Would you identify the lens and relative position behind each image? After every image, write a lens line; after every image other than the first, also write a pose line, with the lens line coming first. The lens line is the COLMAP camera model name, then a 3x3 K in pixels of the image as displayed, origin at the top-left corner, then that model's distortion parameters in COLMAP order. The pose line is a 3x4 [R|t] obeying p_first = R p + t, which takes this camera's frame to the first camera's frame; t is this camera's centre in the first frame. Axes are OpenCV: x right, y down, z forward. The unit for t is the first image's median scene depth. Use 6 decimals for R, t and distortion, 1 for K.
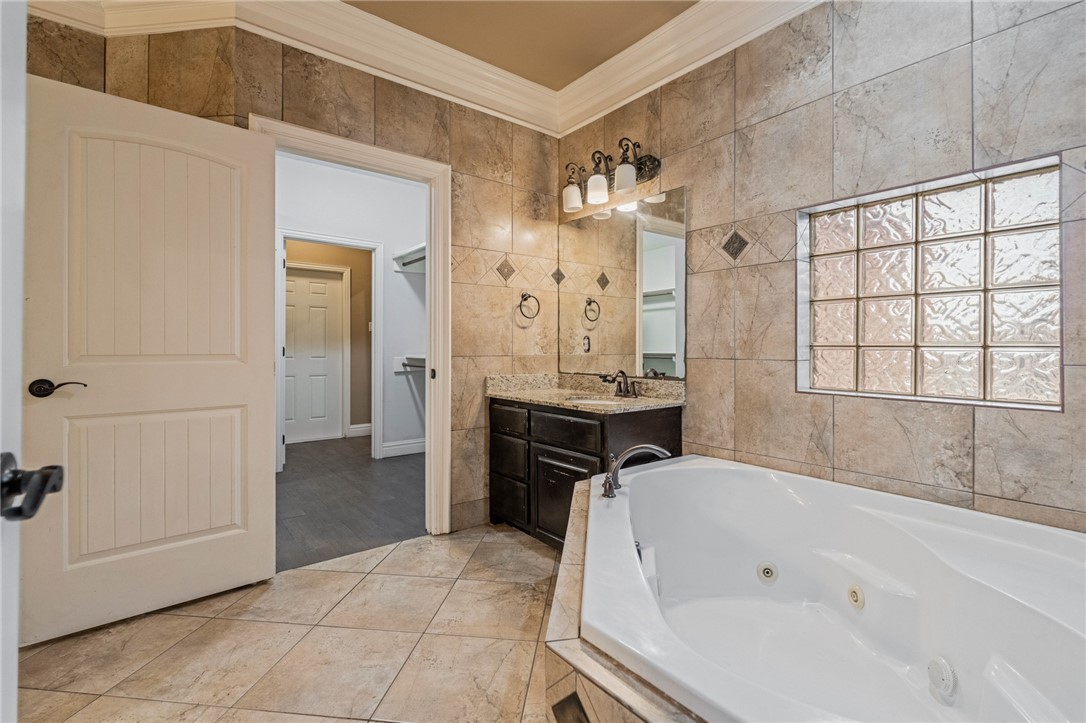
lens RADIAL K [[481.7, 0, 540.6], [0, 481.7, 352.9], [0, 0, 1]] dist [-0.002780, 0.000127]
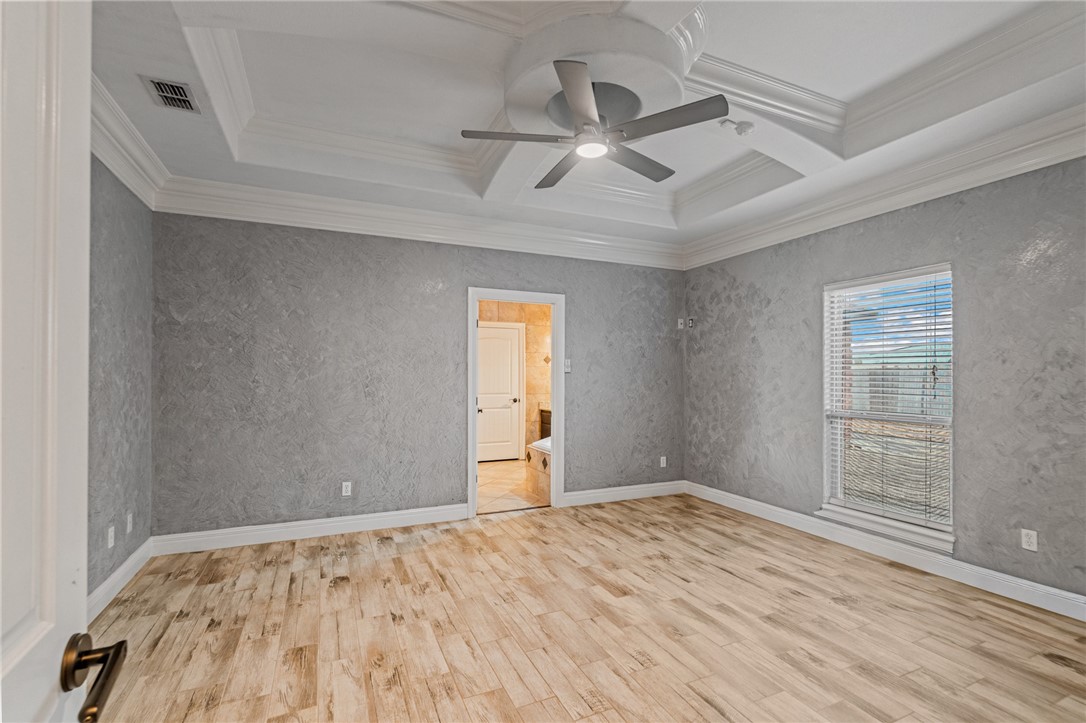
lens RADIAL K [[481.7, 0, 542.4], [0, 481.7, 366.1], [0, 0, 1]] dist [-0.002780, 0.000127]
pose [[0.970788, -0.003420, -0.239916, 0.159160], [-0.000097, 0.999893, -0.014645, -0.031310], [0.239940, 0.014241, 0.970683, -0.458209]]
